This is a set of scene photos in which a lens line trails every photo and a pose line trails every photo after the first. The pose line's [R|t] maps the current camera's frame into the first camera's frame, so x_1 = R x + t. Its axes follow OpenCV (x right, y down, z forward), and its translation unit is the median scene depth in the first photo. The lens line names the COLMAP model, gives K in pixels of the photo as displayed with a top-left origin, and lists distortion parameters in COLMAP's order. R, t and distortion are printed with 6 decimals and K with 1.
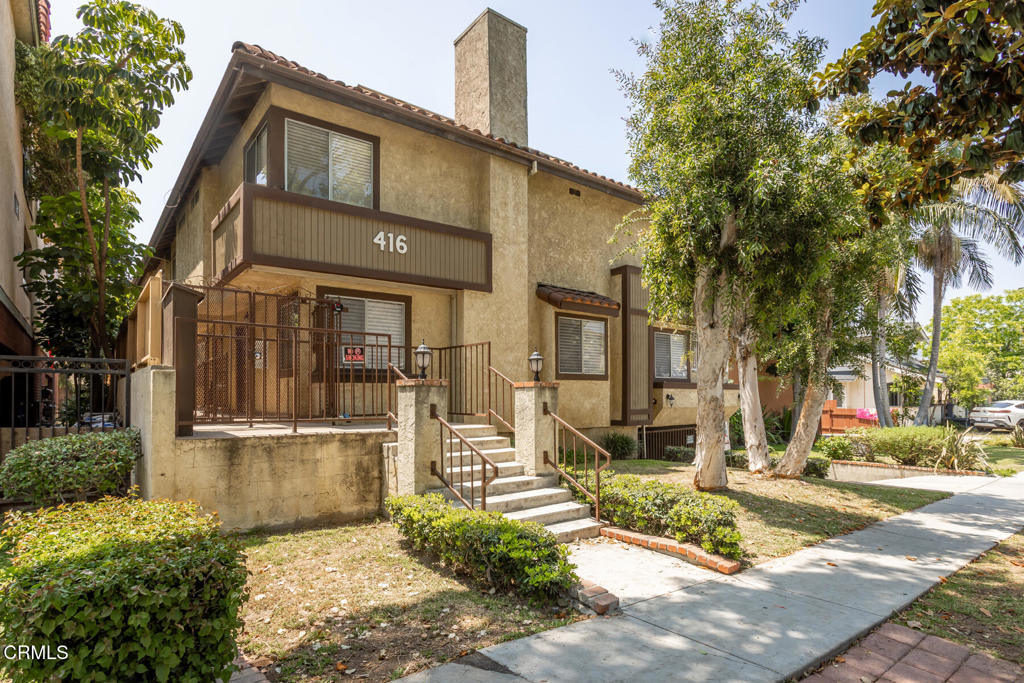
lens RADIAL K [[541.1, 0, 512.0], [0, 541.1, 341.5], [0, 0, 1]] dist [-0.005171, 0.001068]
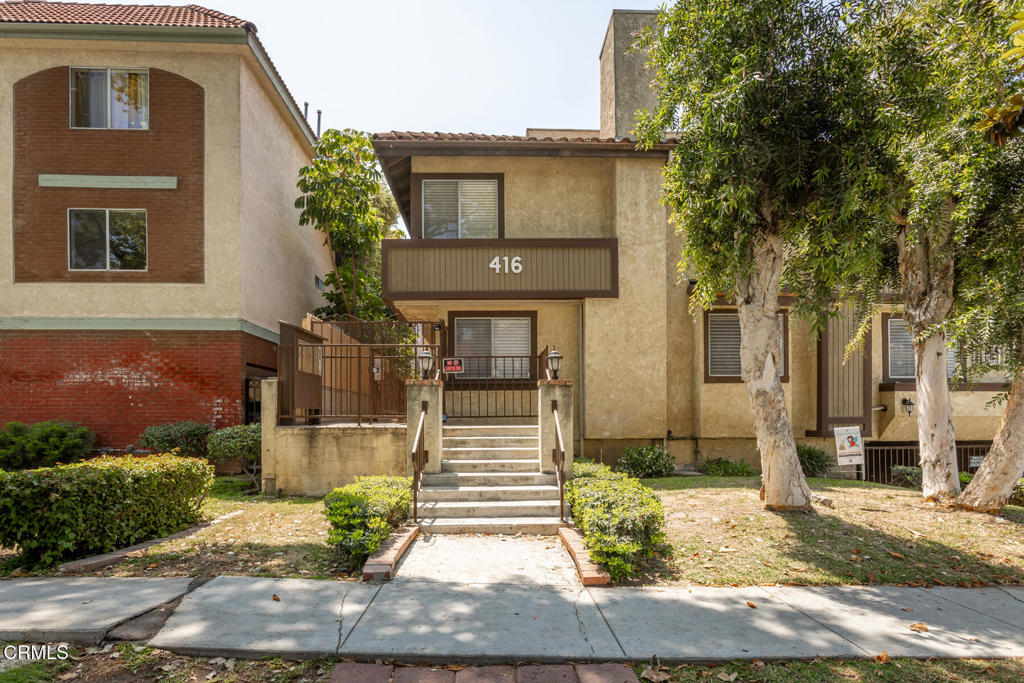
lens RADIAL K [[517.2, 0, 511.3], [0, 517.2, 368.4], [0, 0, 1]] dist [-0.003581, 0.000370]
pose [[0.810637, -0.056550, -0.582812, 0.402755], [0.061993, 0.998020, -0.010611, 0.043205], [0.582258, -0.027529, 0.812538, 0.134206]]
